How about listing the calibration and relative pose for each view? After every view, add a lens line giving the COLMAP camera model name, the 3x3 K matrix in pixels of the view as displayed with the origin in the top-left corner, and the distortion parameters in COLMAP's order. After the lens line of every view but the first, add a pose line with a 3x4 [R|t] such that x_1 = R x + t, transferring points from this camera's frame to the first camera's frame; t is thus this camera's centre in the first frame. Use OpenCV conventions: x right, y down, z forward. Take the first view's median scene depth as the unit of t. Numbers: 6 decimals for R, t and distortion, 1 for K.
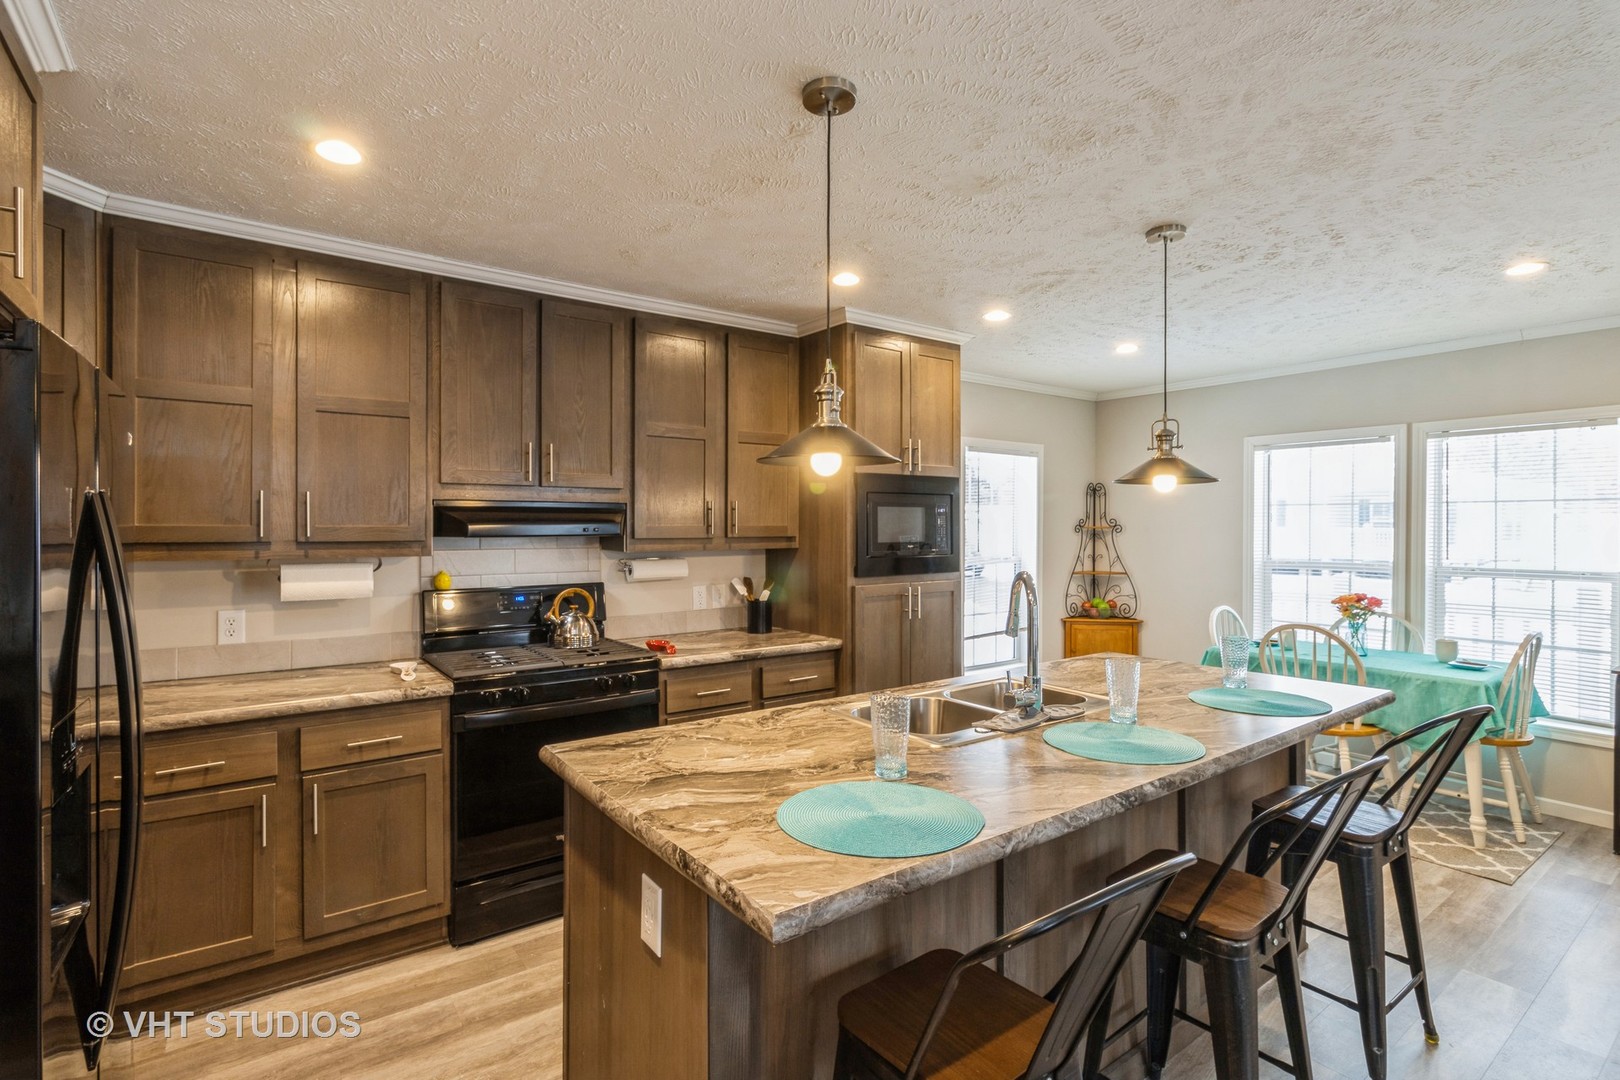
lens RADIAL K [[773.3, 0, 805.3], [0, 773.3, 531.6], [0, 0, 1]] dist [-0.004558, 0.000892]
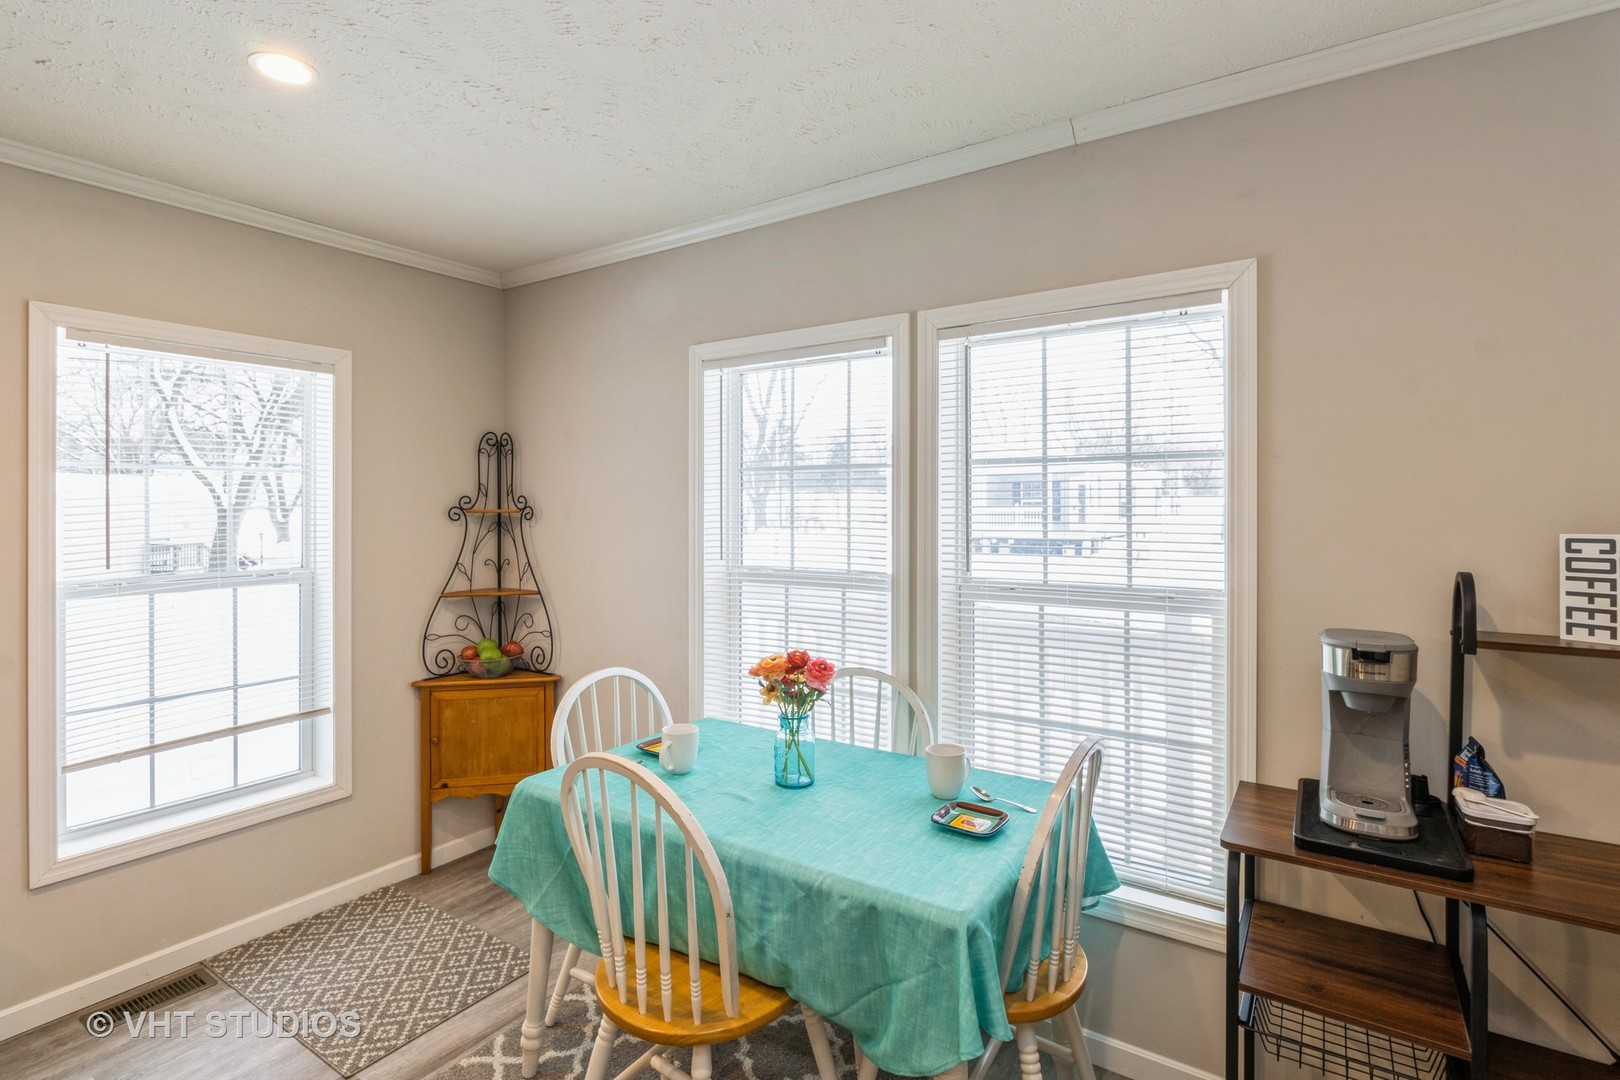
lens RADIAL K [[773.3, 0, 822.5], [0, 773.3, 509.6], [0, 0, 1]] dist [-0.004558, 0.000892]
pose [[0.937706, -0.006194, 0.347374, 0.415799], [0.006761, 0.999977, -0.000422, -0.004578], [-0.347363, 0.002744, 0.937727, 0.405459]]
